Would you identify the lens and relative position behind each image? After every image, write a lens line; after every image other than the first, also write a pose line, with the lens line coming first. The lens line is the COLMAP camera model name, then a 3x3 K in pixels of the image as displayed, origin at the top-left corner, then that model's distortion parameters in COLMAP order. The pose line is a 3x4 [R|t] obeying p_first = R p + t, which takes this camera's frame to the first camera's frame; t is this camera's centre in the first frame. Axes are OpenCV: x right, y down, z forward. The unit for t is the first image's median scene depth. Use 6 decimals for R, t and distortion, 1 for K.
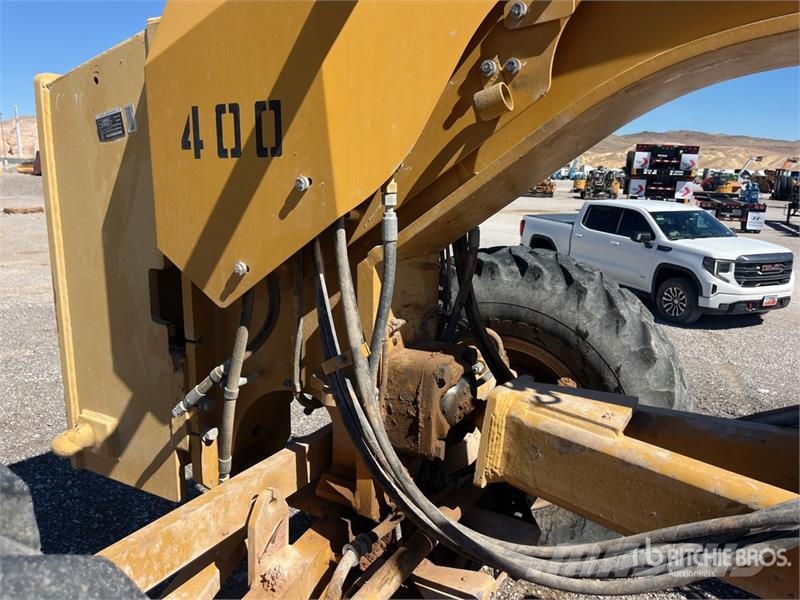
lens RADIAL K [[625.5, 0, 397.1], [0, 625.5, 303.3], [0, 0, 1]] dist [0.049273, -0.070413]
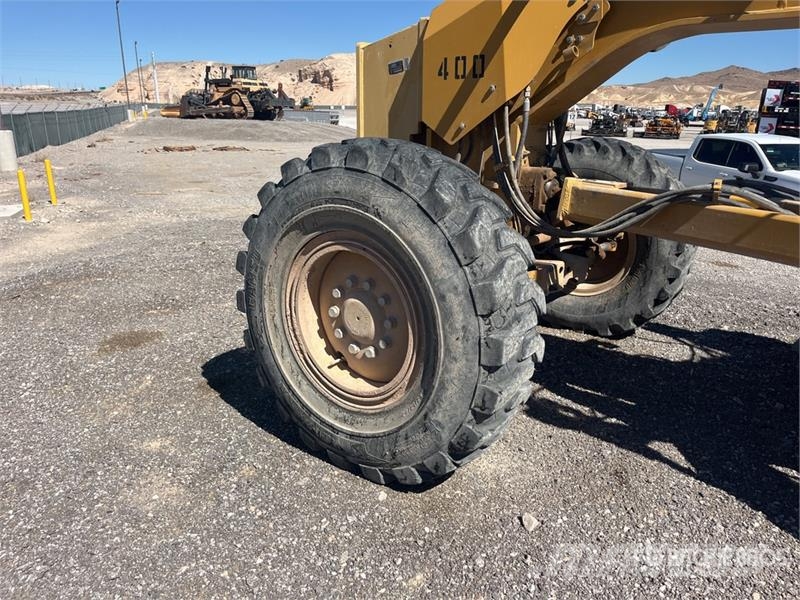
lens RADIAL K [[625.5, 0, 402.2], [0, 625.5, 294.6], [0, 0, 1]] dist [0.049273, -0.070413]
pose [[0.985854, 0.040827, -0.162556, -0.053276], [-0.029026, 0.996812, 0.074318, 0.391853], [0.165072, -0.068549, 0.983896, -1.369963]]
